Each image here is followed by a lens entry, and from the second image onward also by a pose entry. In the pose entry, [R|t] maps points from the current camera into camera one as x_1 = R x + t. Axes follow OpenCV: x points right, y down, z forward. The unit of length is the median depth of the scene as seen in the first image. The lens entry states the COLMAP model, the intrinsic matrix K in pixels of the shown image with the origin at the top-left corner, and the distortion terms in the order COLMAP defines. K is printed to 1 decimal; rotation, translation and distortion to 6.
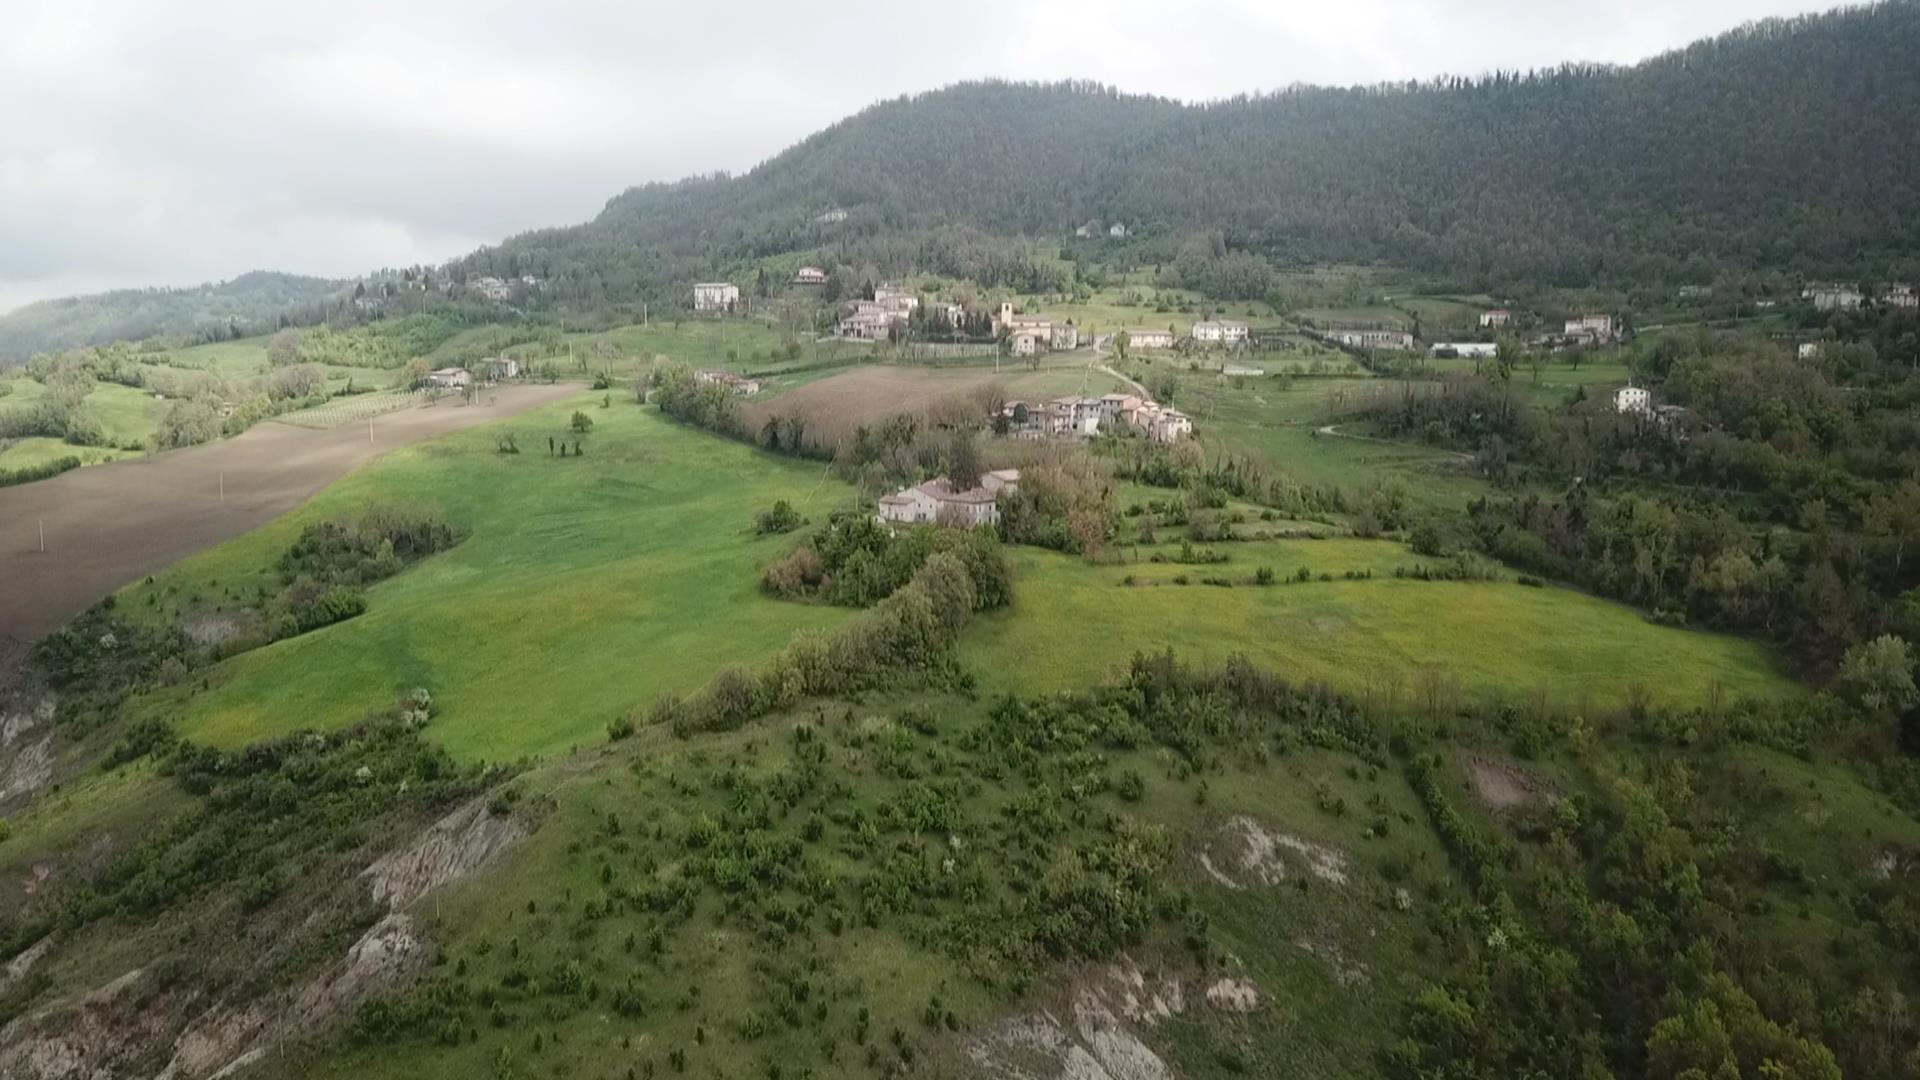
lens RADIAL K [[1496.2, 0, 951.0], [0, 1496.2, 539.1], [0, 0, 1]] dist [0.004184, -0.004086]
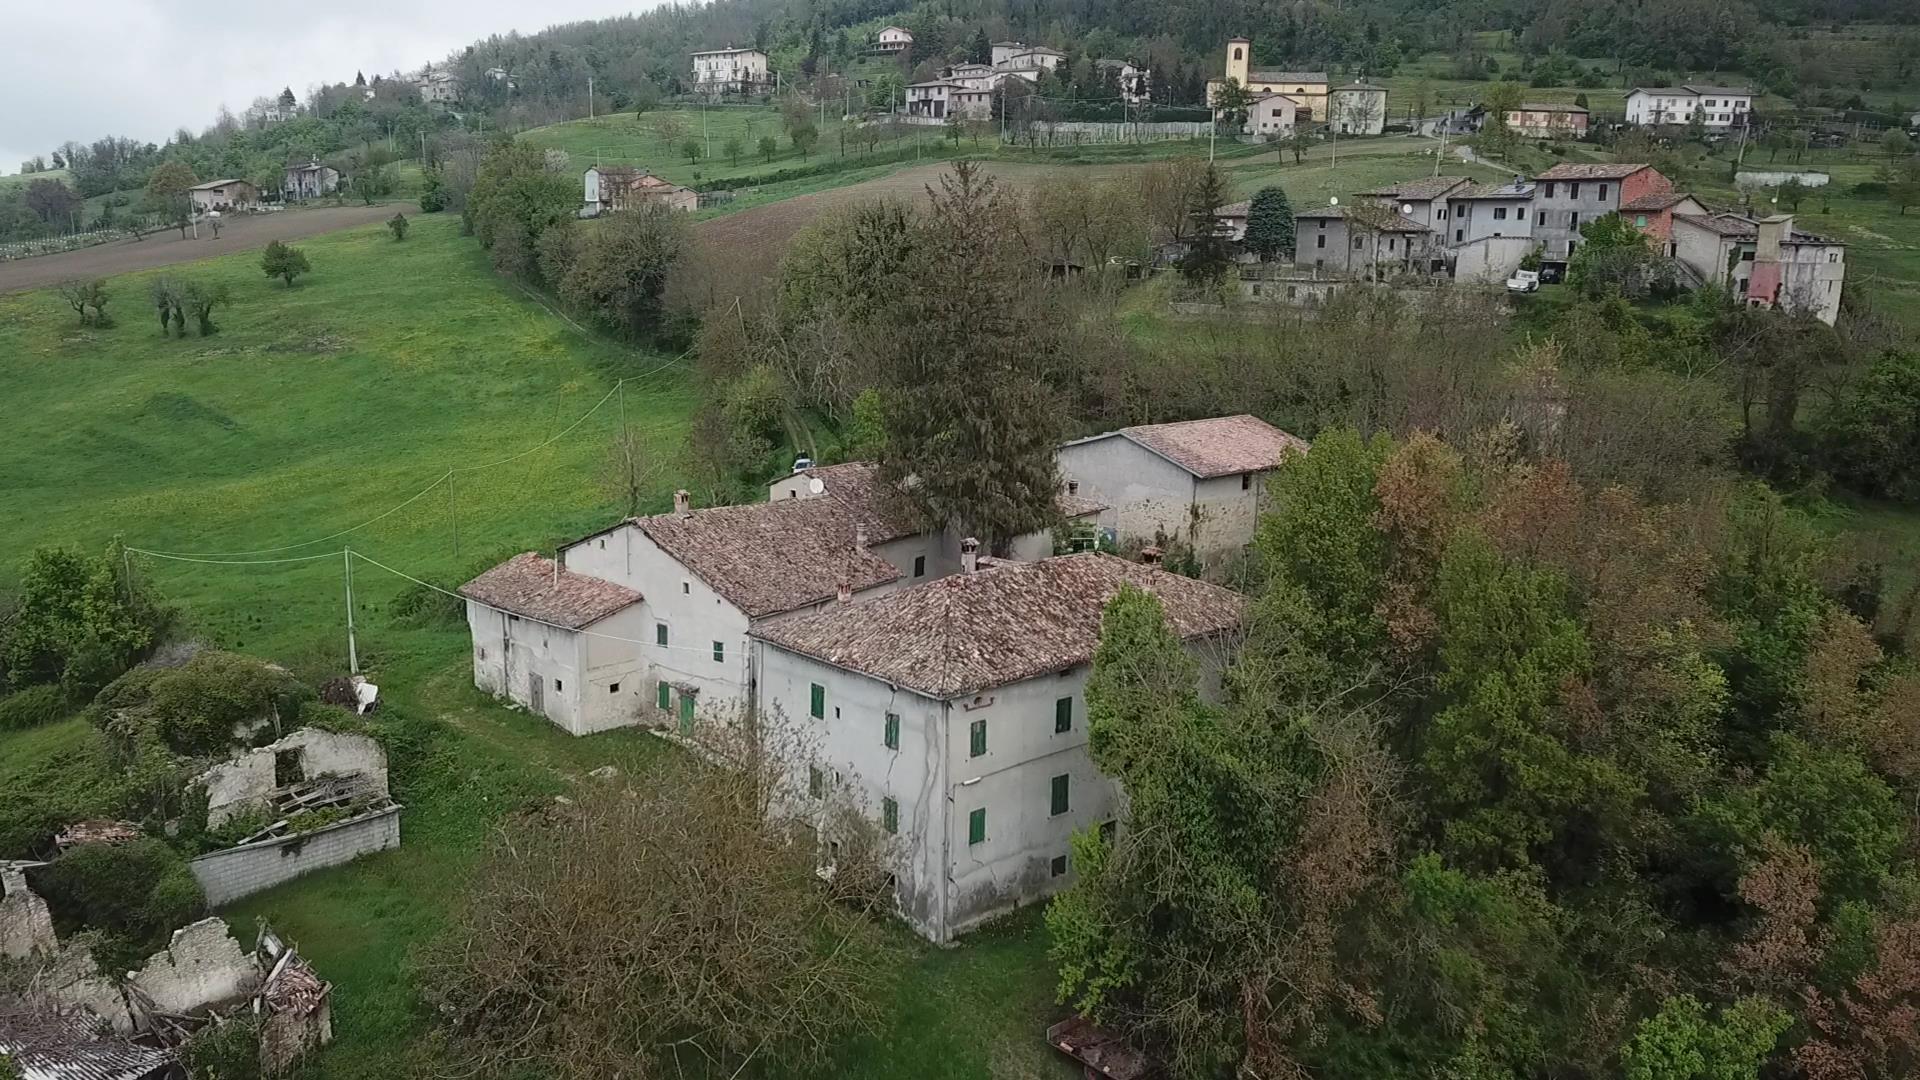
lens RADIAL K [[1496.2, 0, 951.0], [0, 1496.2, 539.1], [0, 0, 1]] dist [0.004184, -0.004086]
pose [[0.989124, 0.039152, -0.141774, 0.020865], [-0.029859, 0.997300, 0.067091, -0.027949], [0.144018, -0.062128, 0.987623, 0.514496]]
